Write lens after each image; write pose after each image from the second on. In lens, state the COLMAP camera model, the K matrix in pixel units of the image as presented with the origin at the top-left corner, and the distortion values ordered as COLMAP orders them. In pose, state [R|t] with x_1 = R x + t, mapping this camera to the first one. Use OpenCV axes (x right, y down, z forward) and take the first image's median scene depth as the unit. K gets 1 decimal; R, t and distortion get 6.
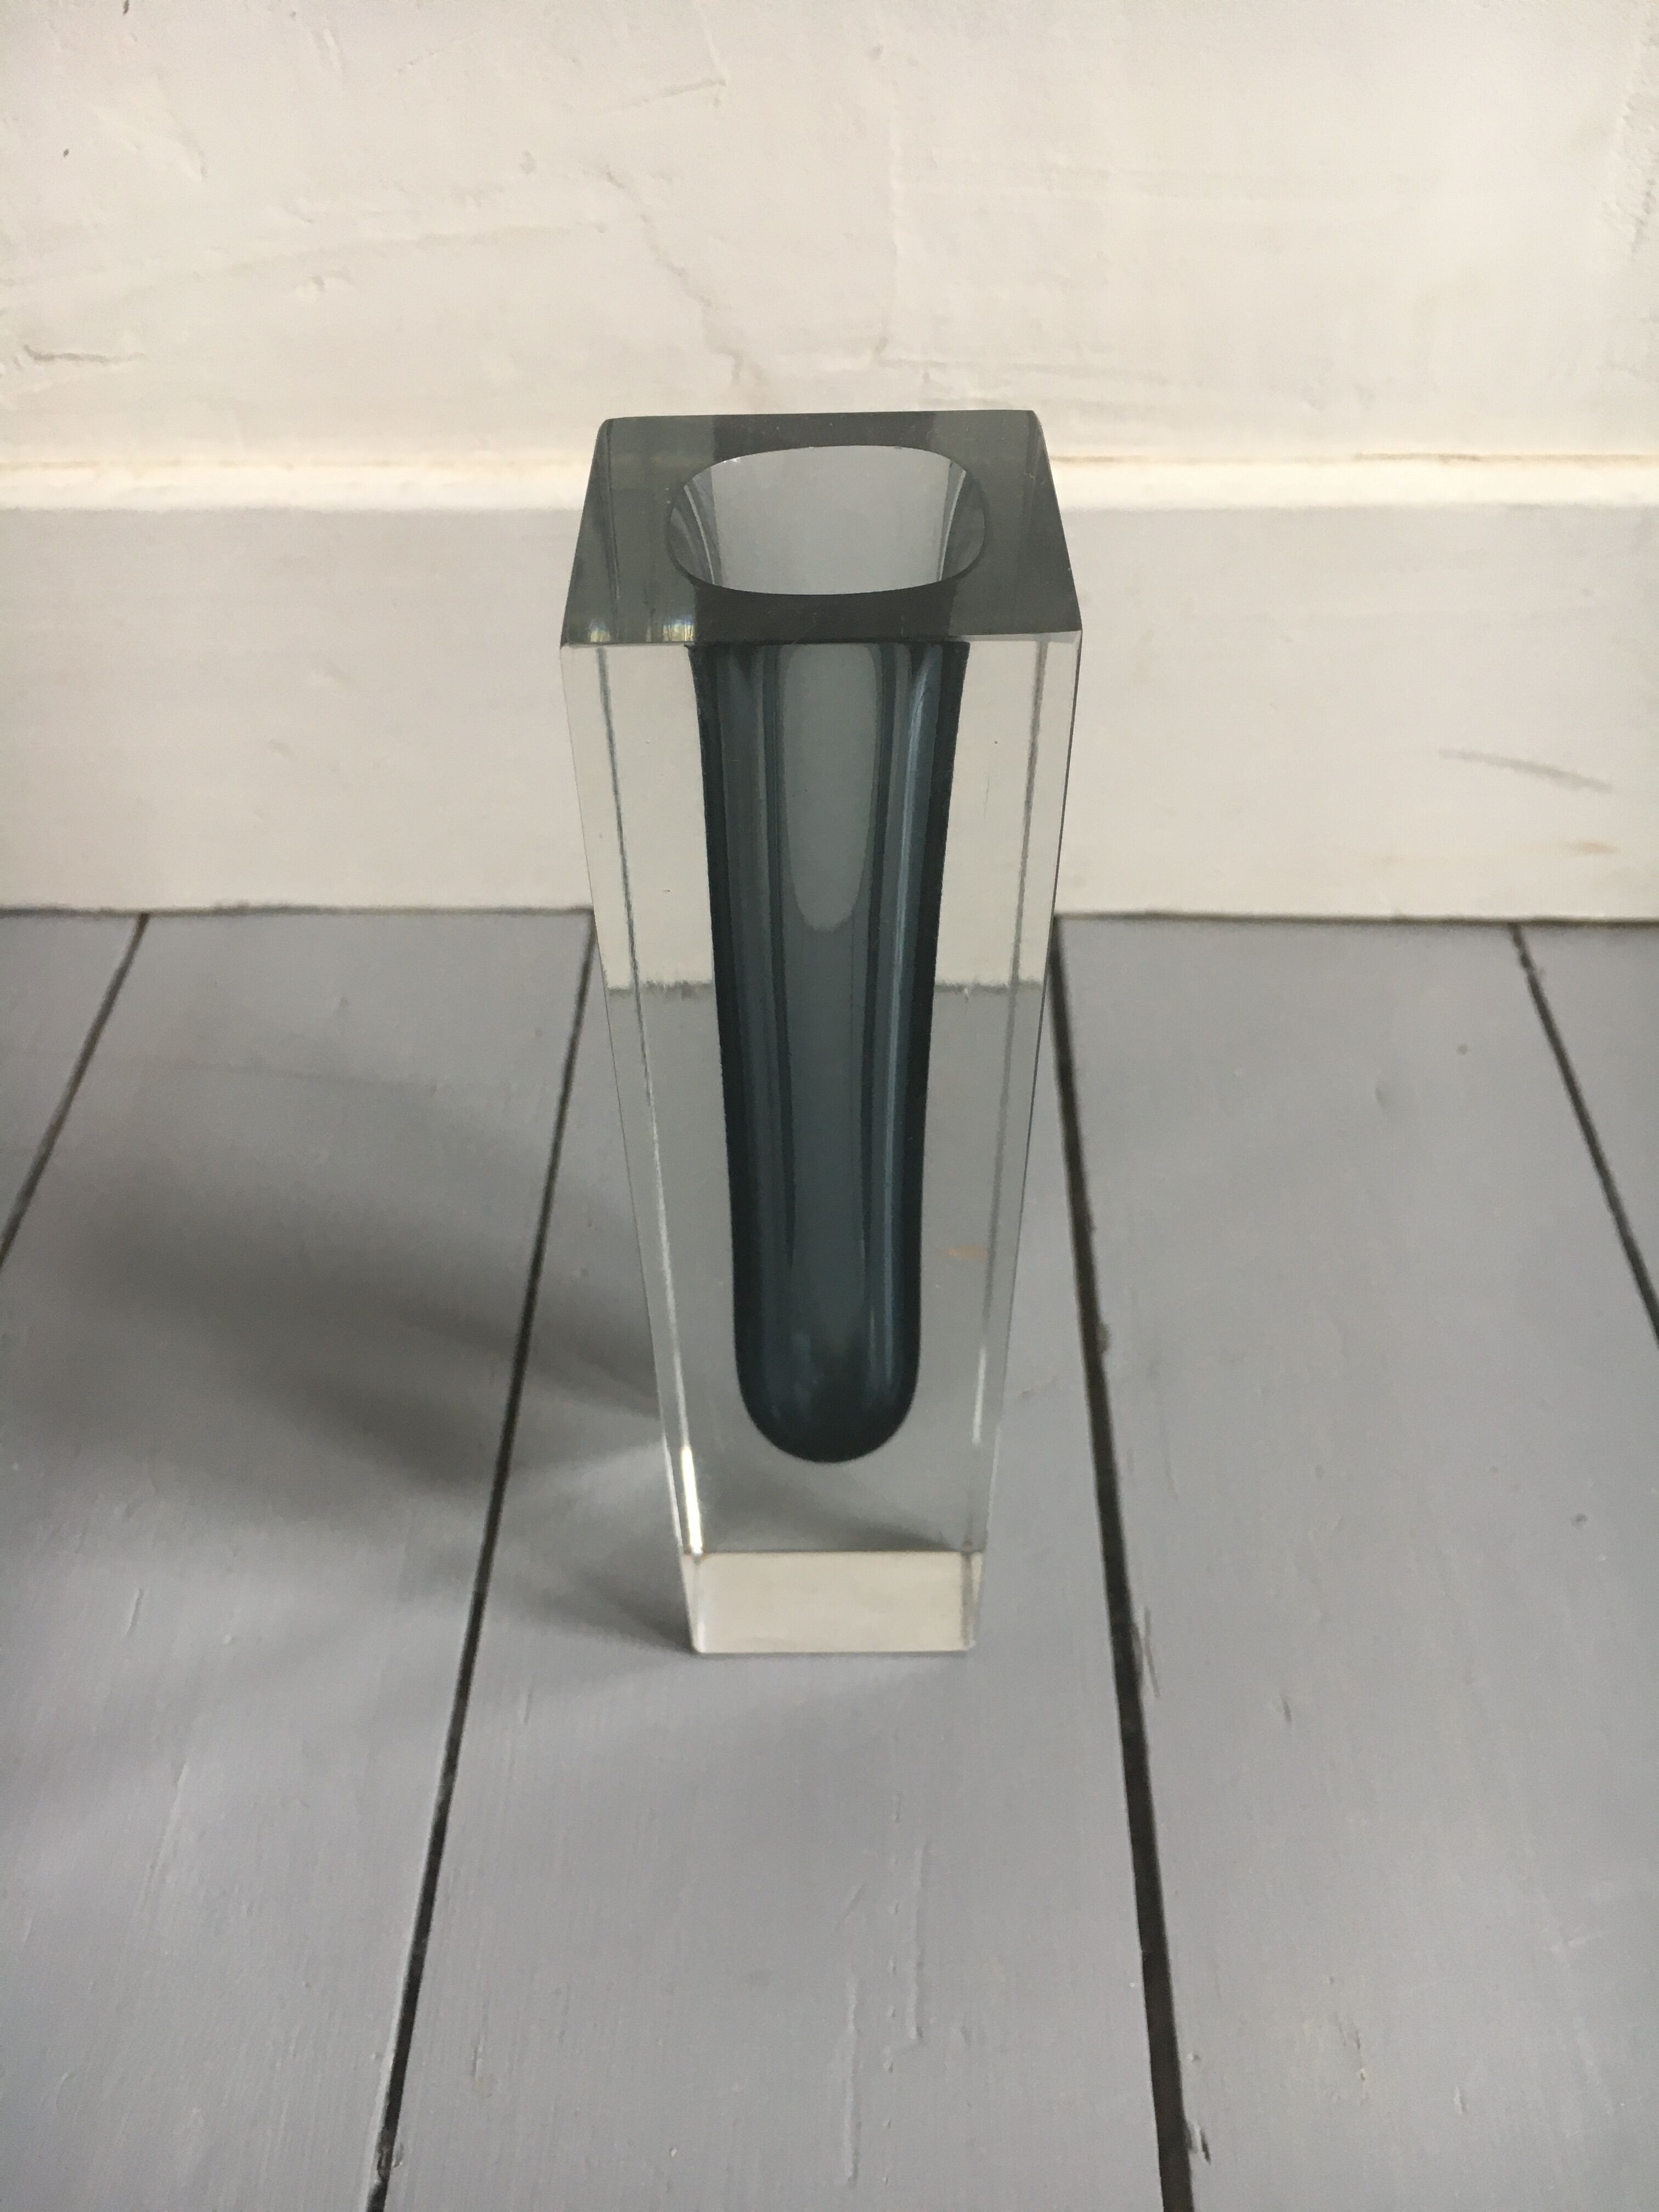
lens RADIAL K [[1979.0, 0, 839.1], [0, 1979.0, 1099.5], [0, 0, 1]] dist [0.054430, -0.102002]
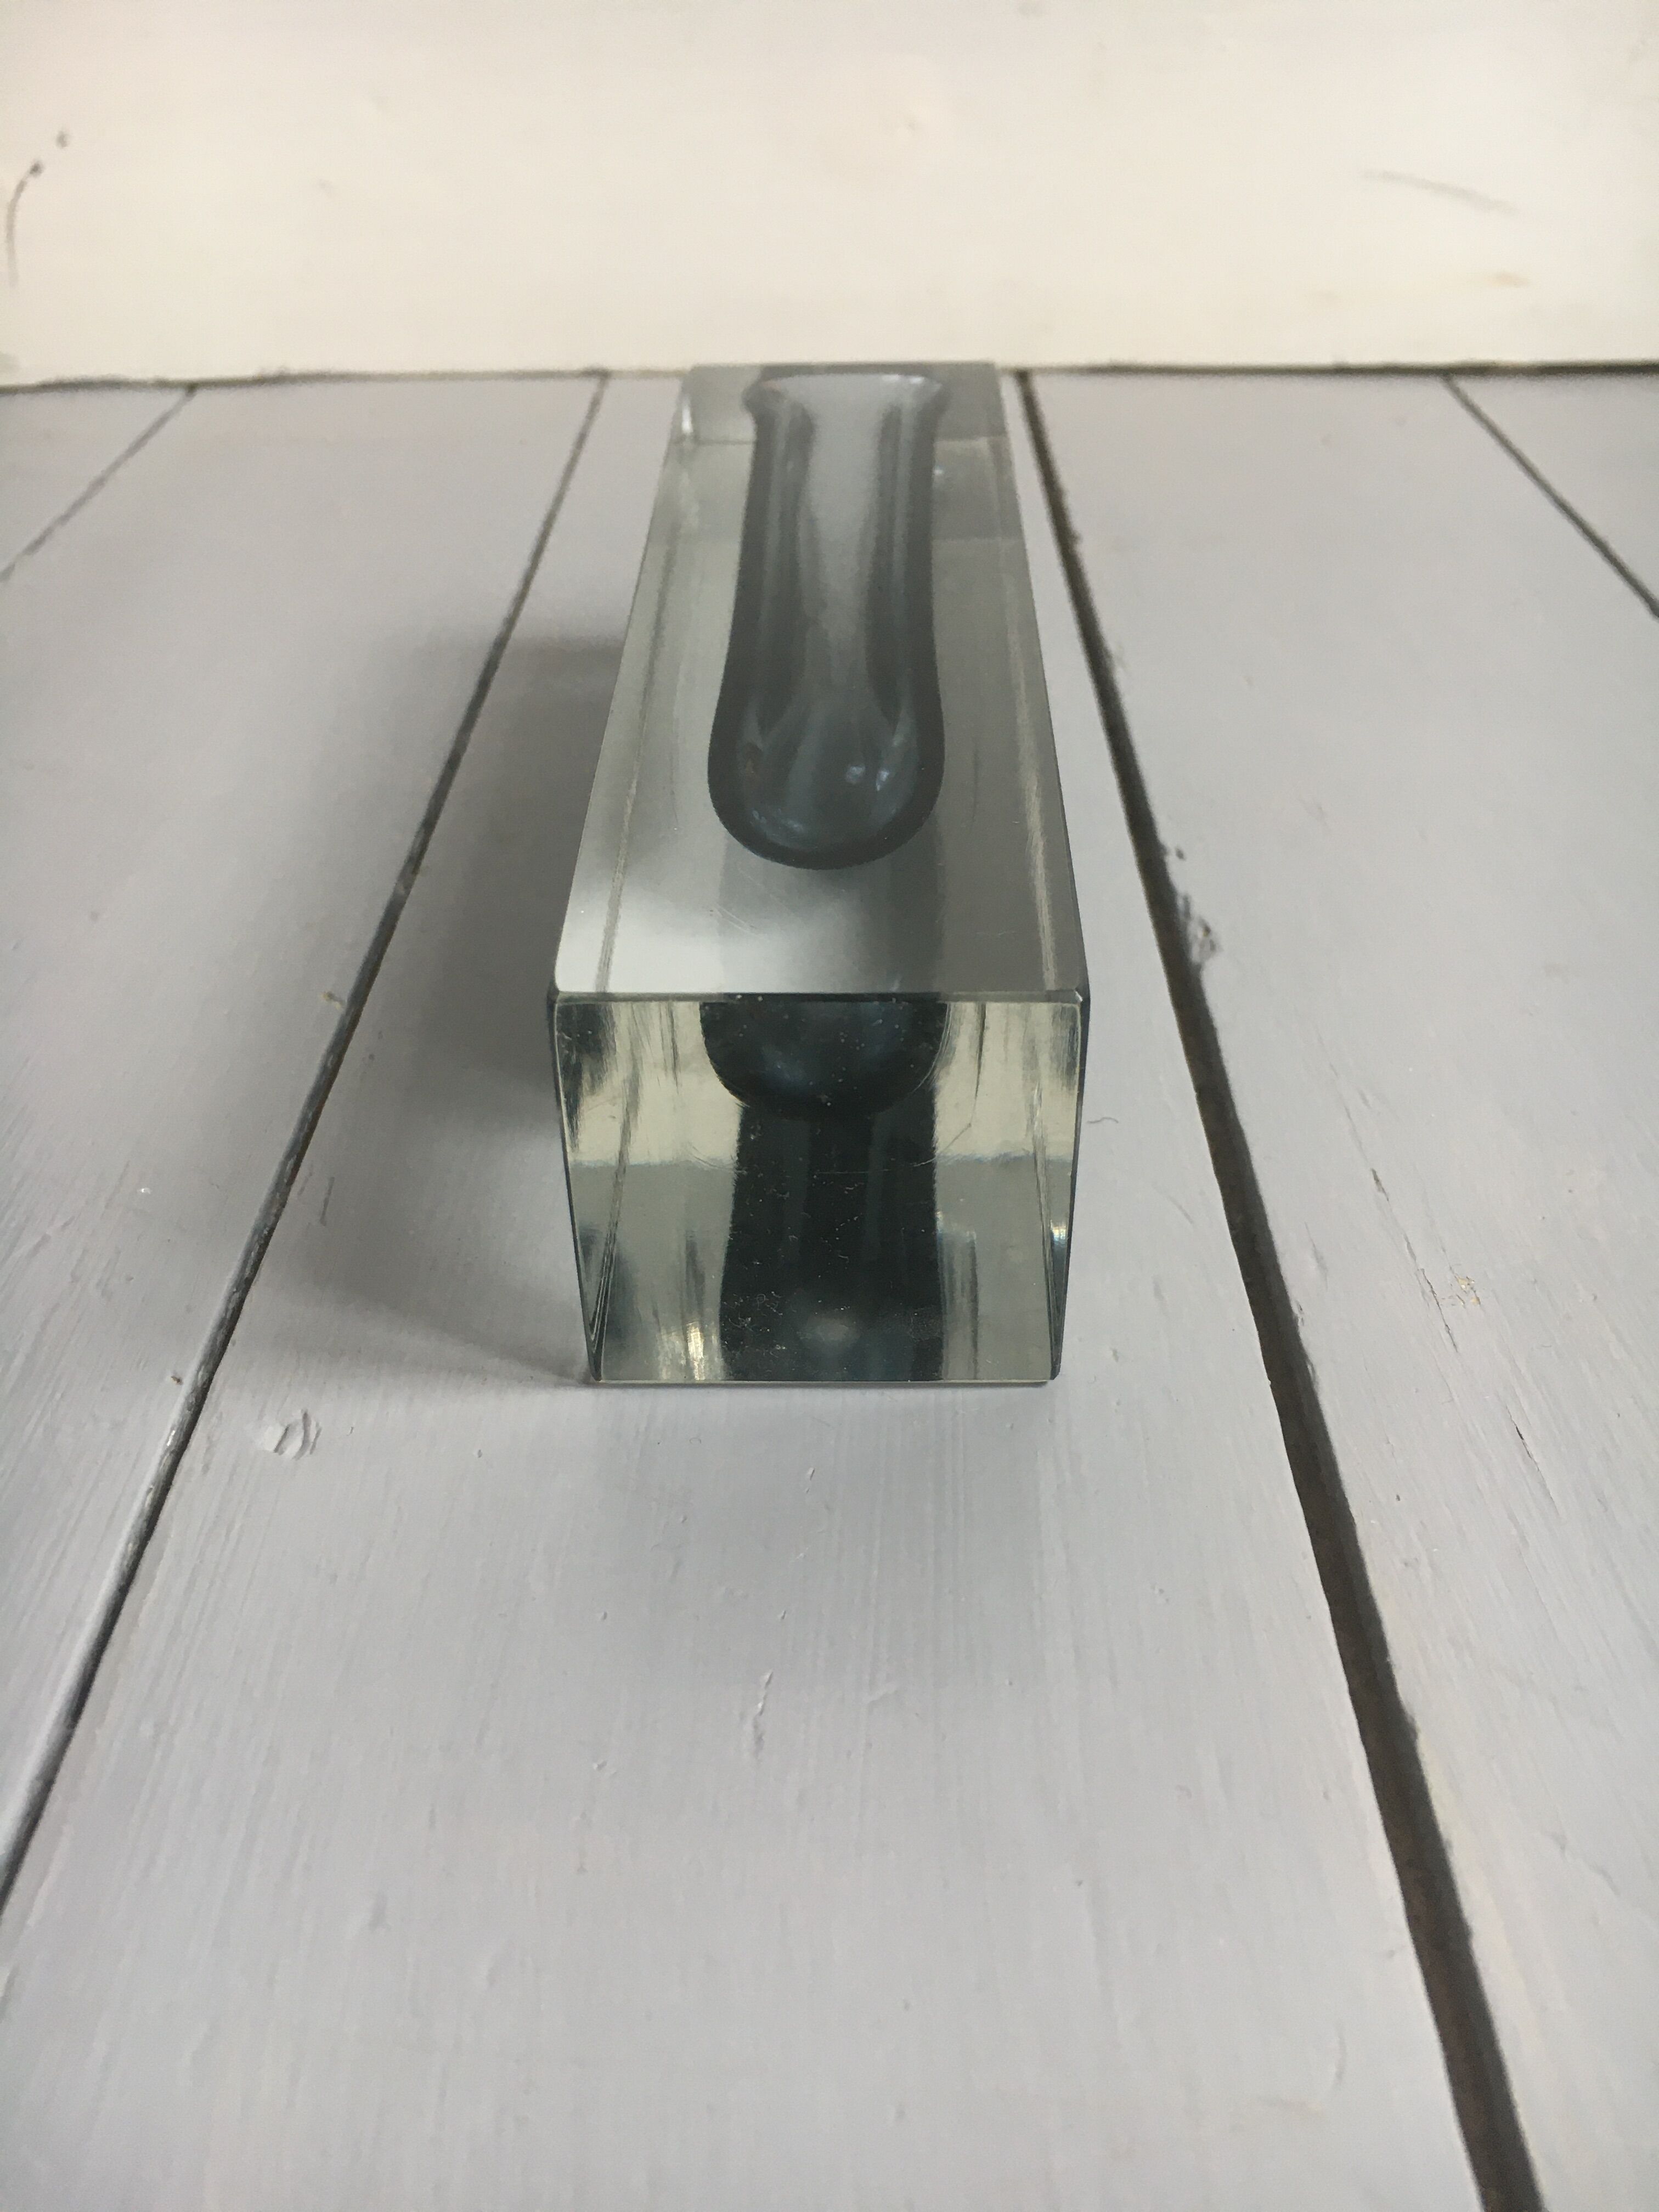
lens RADIAL K [[1979.0, 0, 850.7], [0, 1979.0, 1151.3], [0, 0, 1]] dist [0.054430, -0.102002]
pose [[0.999885, -0.013521, 0.006825, -0.001650], [0.014469, 0.985920, -0.166588, 0.609434], [-0.004476, 0.166668, 0.986003, -0.013607]]
